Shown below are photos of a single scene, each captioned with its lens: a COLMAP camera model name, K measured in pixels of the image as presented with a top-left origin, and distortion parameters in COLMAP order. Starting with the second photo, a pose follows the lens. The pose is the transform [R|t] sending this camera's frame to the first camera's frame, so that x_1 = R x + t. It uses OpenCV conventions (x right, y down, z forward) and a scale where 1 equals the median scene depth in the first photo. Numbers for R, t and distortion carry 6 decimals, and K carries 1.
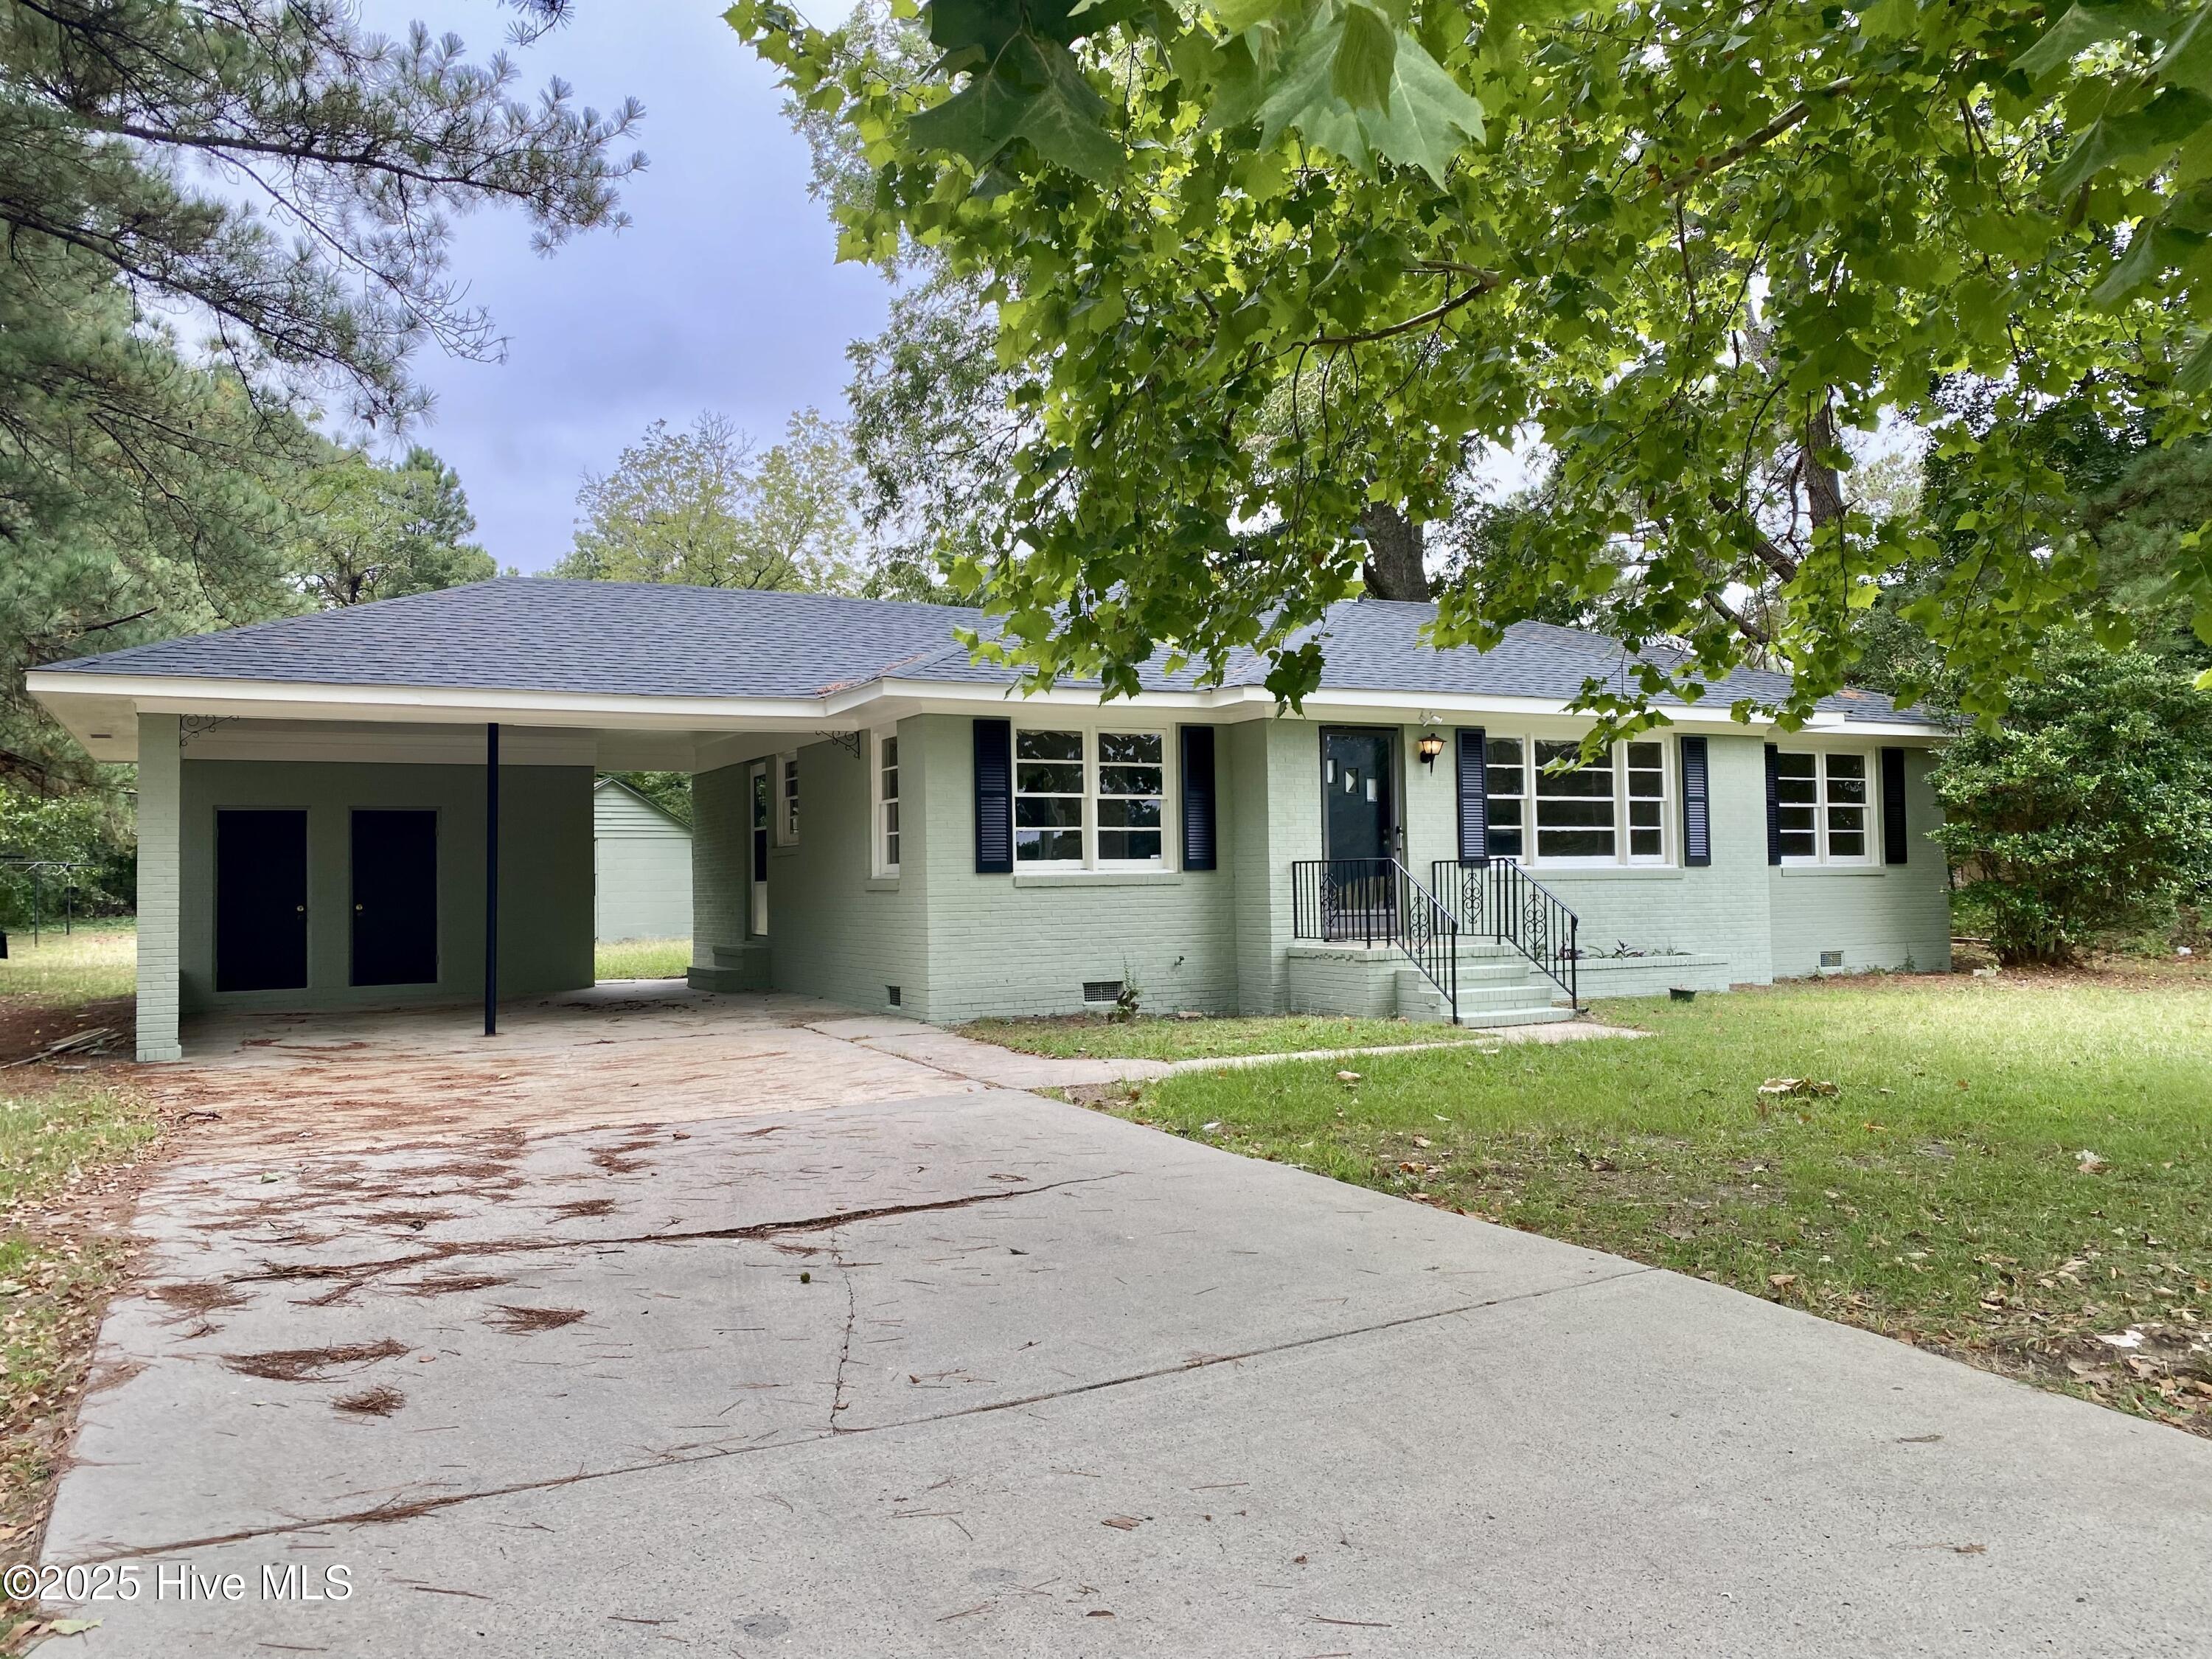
lens RADIAL K [[1675.0, 0, 1106.0], [0, 1675.0, 829.5], [0, 0, 1]] dist [0.018162, -0.002352]
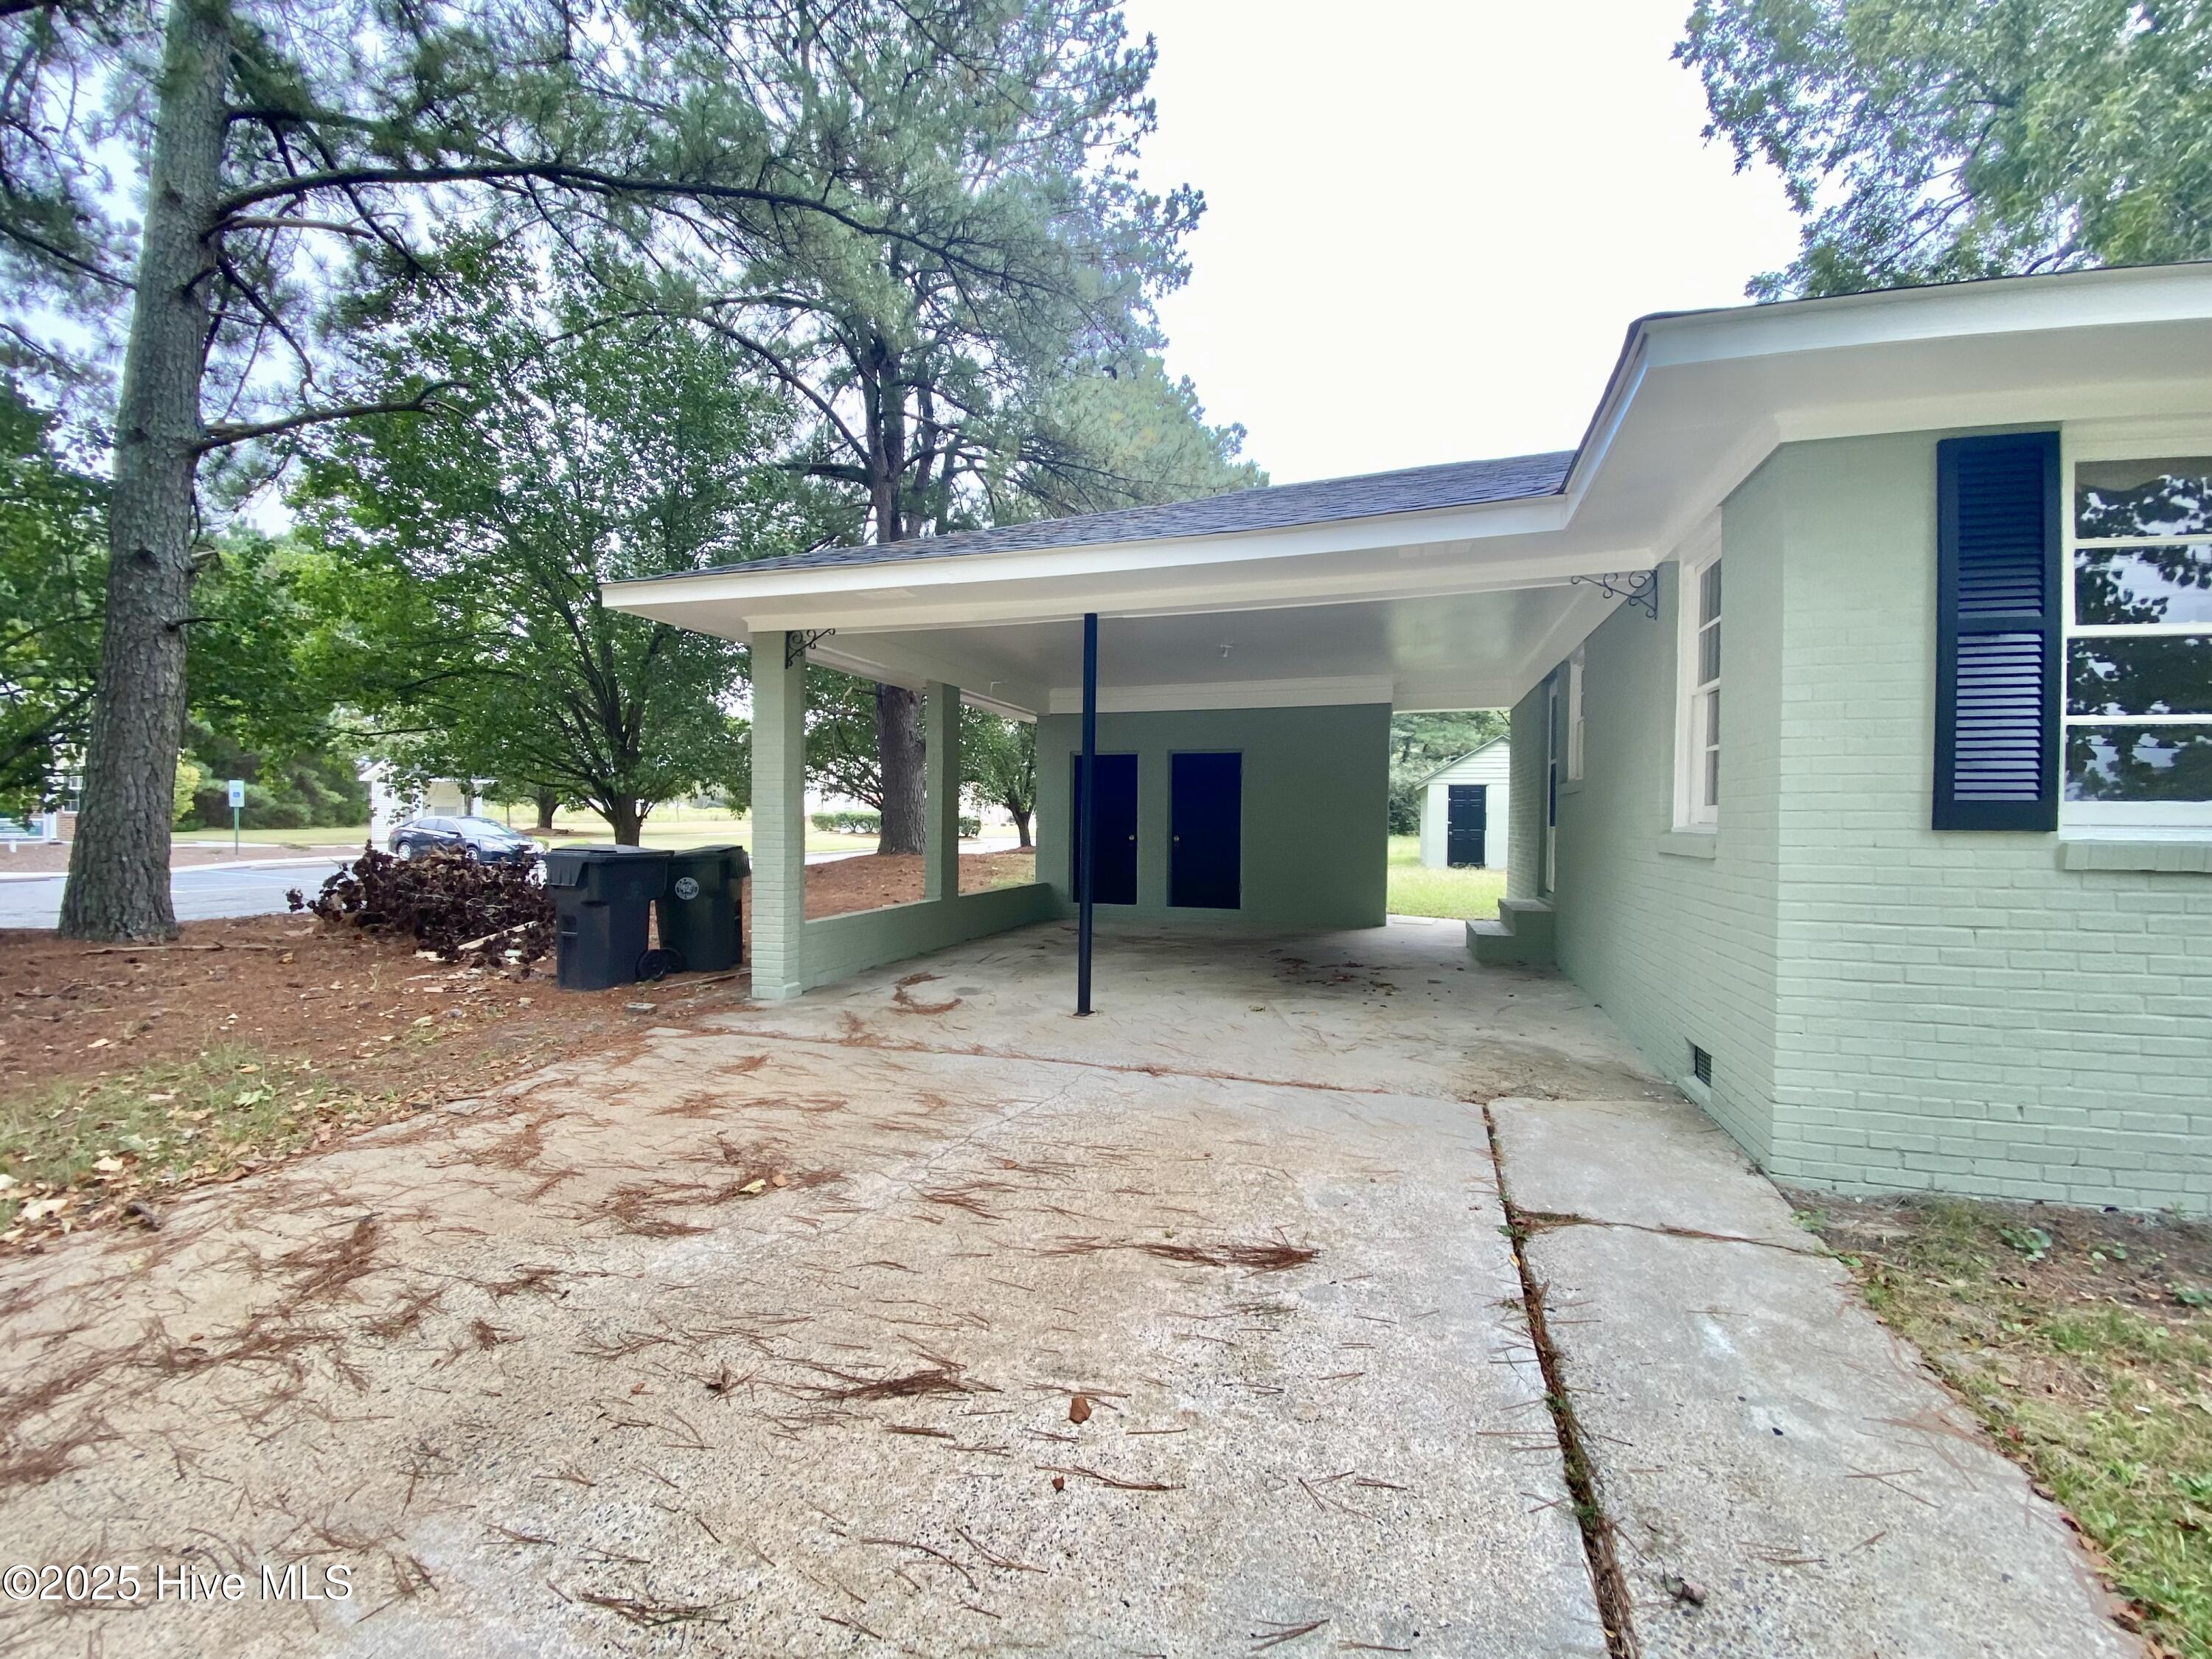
lens RADIAL K [[890.0, 0, 1108.0], [0, 890.0, 842.2], [0, 0, 1]] dist [0.012552, -0.018886]
pose [[0.701605, 0.042477, -0.711299, -0.053476], [0.002787, 0.998050, 0.062350, 0.012341], [0.712561, -0.045728, 0.700118, 0.577625]]
